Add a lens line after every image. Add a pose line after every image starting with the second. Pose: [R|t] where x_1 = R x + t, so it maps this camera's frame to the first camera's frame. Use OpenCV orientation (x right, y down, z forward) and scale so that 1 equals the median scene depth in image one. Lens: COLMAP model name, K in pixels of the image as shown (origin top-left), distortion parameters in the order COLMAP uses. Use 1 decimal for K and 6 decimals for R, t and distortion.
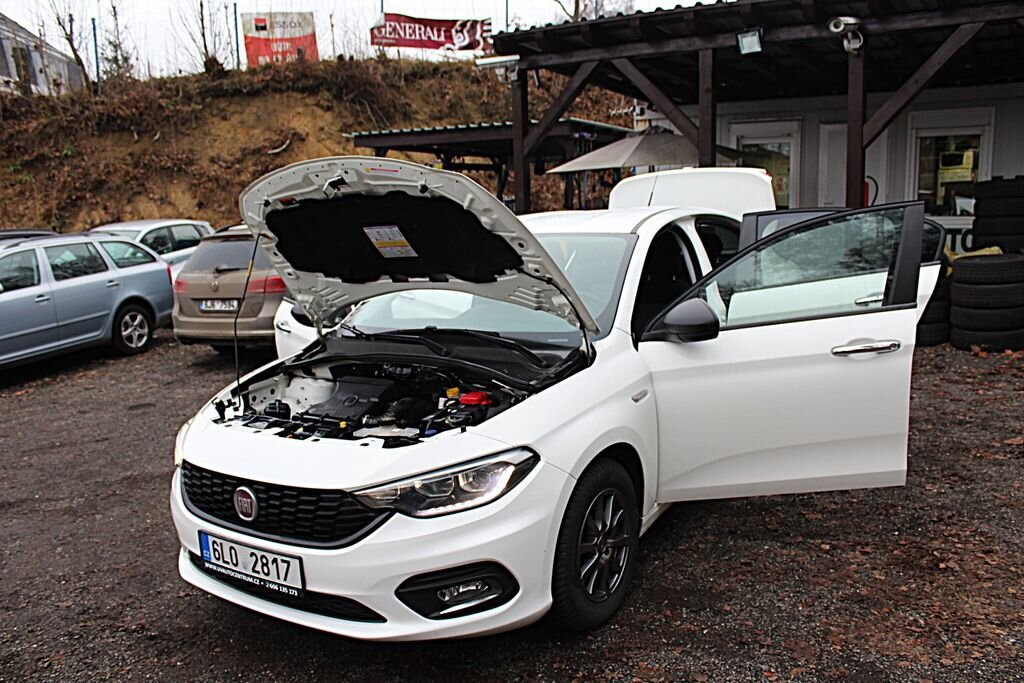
lens RADIAL K [[846.9, 0, 512.1], [0, 846.9, 345.9], [0, 0, 1]] dist [-0.167462, 0.145094]
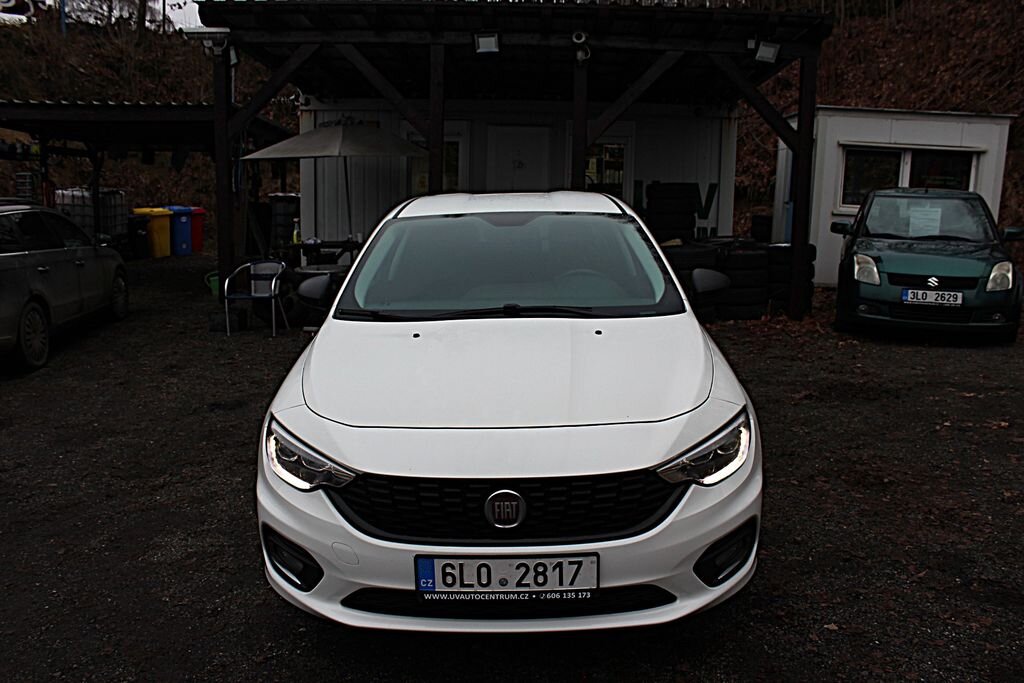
lens RADIAL K [[846.9, 0, 512.1], [0, 846.9, 345.9], [0, 0, 1]] dist [-0.167462, 0.145094]
pose [[0.840179, -0.053159, 0.539698, -0.625311], [0.054175, 0.998433, 0.014005, 0.009830], [-0.539597, 0.017471, 0.841742, 0.218474]]
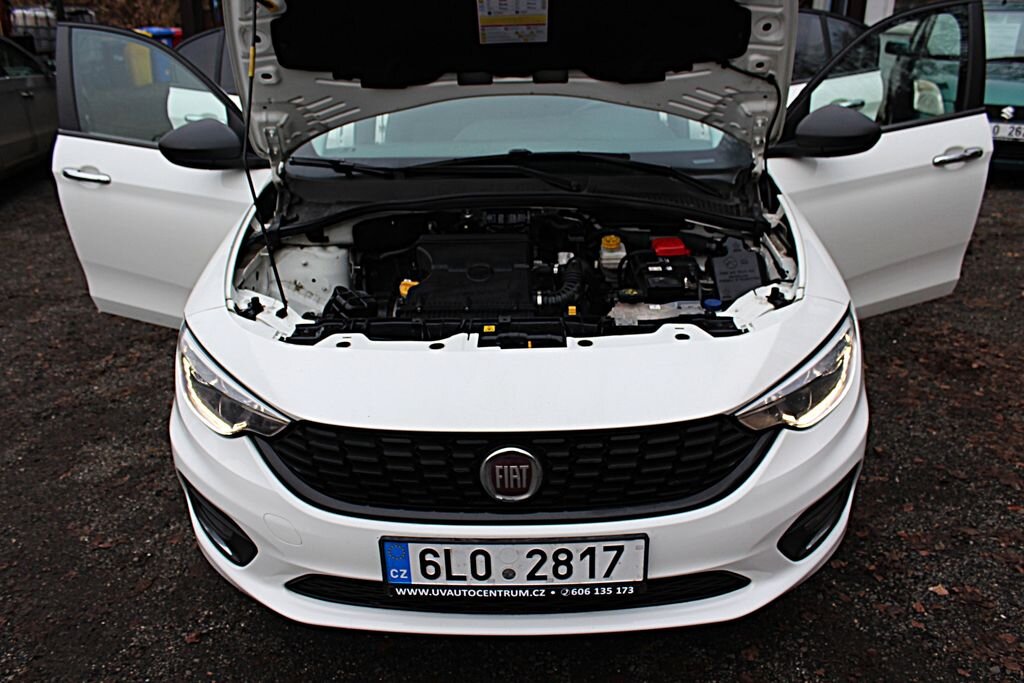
lens RADIAL K [[846.9, 0, 512.1], [0, 846.9, 345.9], [0, 0, 1]] dist [-0.167462, 0.145094]
pose [[0.845333, -0.163886, 0.508482, -0.487457], [0.058565, 0.974476, 0.216716, -0.017092], [-0.531020, -0.153418, 0.833355, 0.430324]]
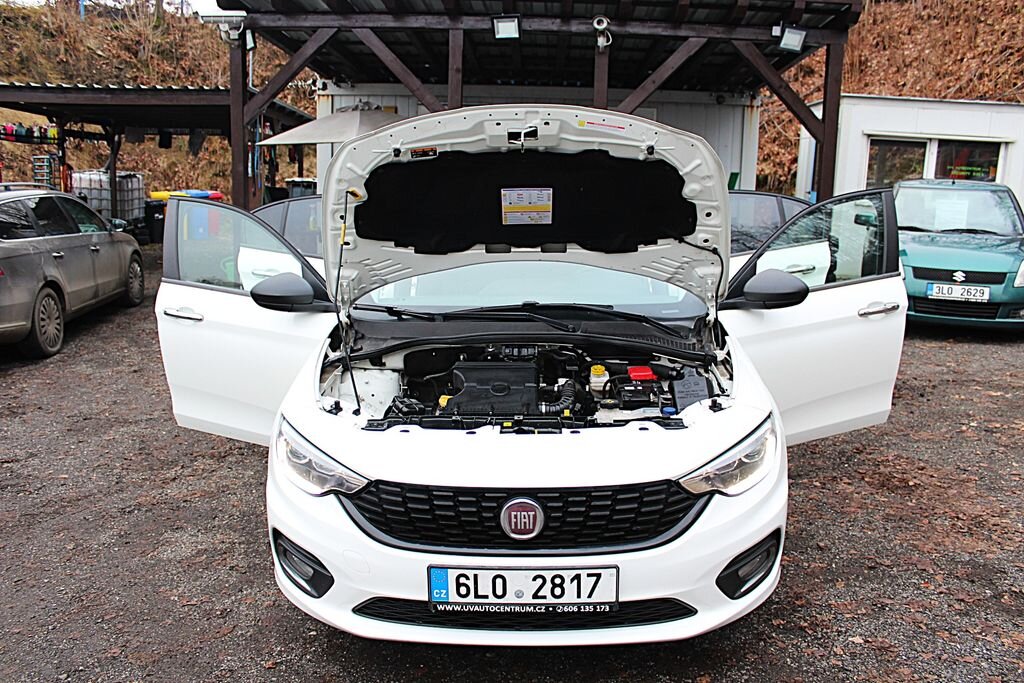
lens RADIAL K [[846.9, 0, 512.1], [0, 846.9, 345.9], [0, 0, 1]] dist [-0.167462, 0.145094]
pose [[0.850855, -0.053304, 0.522690, -0.611587], [0.043661, 0.998573, 0.030761, -0.004628], [-0.523584, -0.003352, 0.851968, 0.243052]]
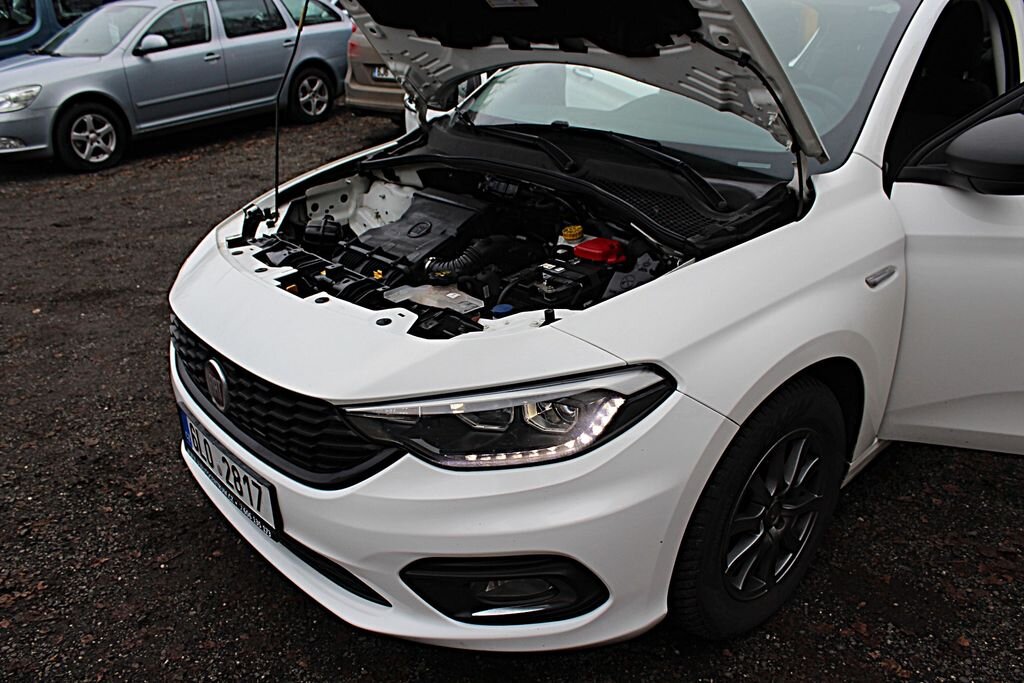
lens RADIAL K [[846.9, 0, 512.1], [0, 846.9, 345.9], [0, 0, 1]] dist [-0.167462, 0.145094]
pose [[0.960865, 0.137886, -0.240261, 0.047169], [-0.073047, 0.962738, 0.260384, -0.023196], [0.267211, -0.232643, 0.935134, 0.367023]]
